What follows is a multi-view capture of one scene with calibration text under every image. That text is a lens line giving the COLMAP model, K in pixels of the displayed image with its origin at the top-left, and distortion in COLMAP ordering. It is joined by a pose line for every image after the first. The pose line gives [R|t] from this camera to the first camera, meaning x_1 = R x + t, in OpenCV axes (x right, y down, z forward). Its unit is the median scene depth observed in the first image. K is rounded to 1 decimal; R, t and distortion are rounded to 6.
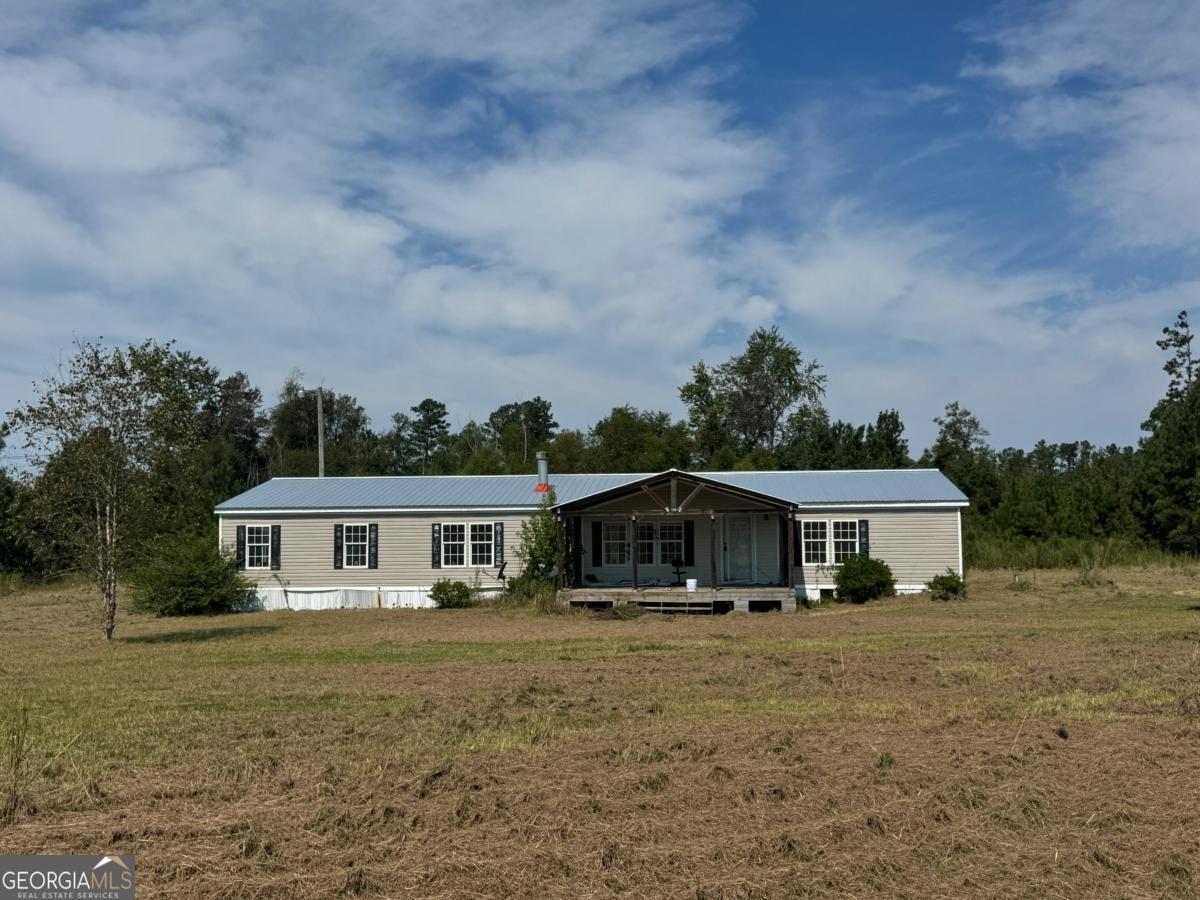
lens RADIAL K [[1220.6, 0, 601.5], [0, 1220.6, 446.4], [0, 0, 1]] dist [0.022493, 0.000000]
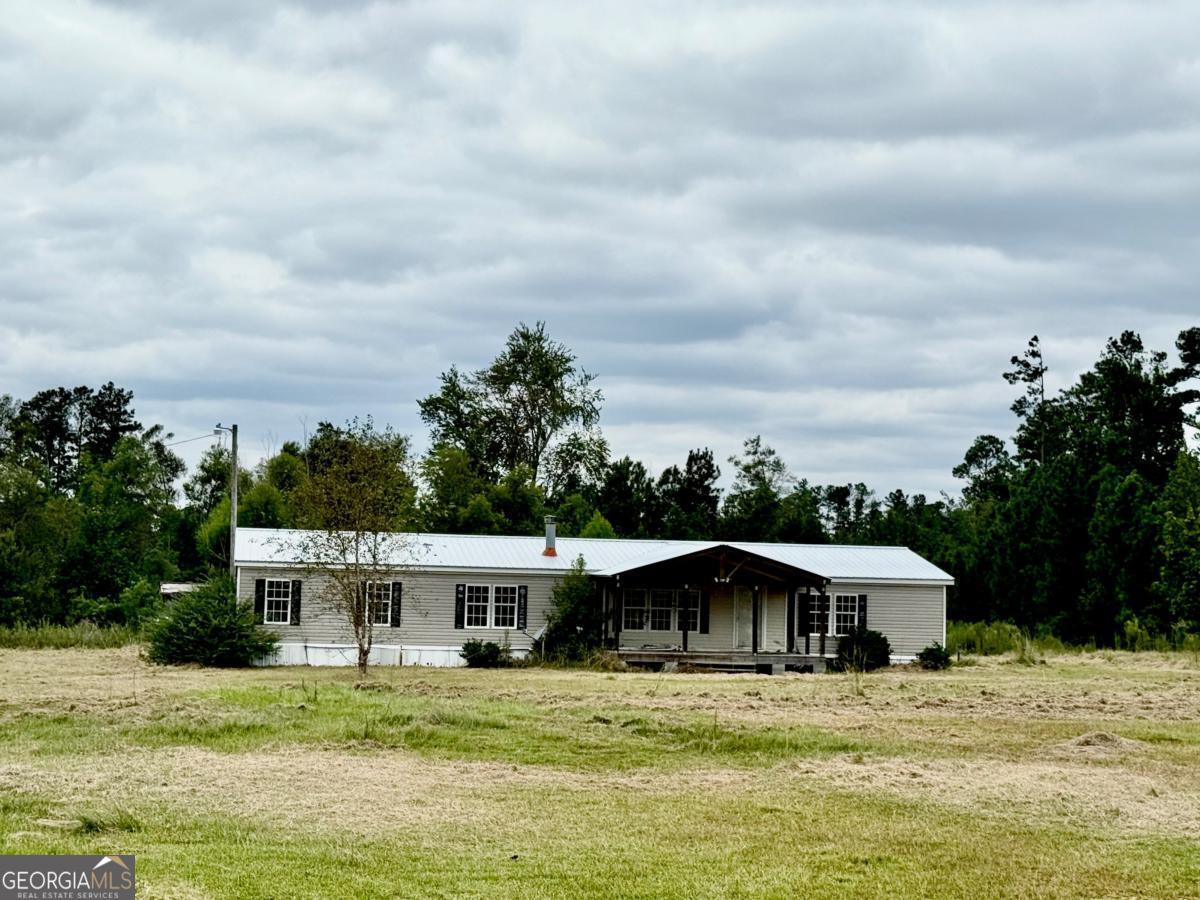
lens RADIAL K [[2026.4, 0, 599.7], [0, 2026.4, 451.8], [0, 0, 1]] dist [-0.104444, 0.000000]
pose [[0.964534, 0.051915, 0.258803, -0.459902], [-0.050953, 0.998647, -0.010428, -0.033871], [-0.258994, -0.003128, 0.965874, -0.634734]]
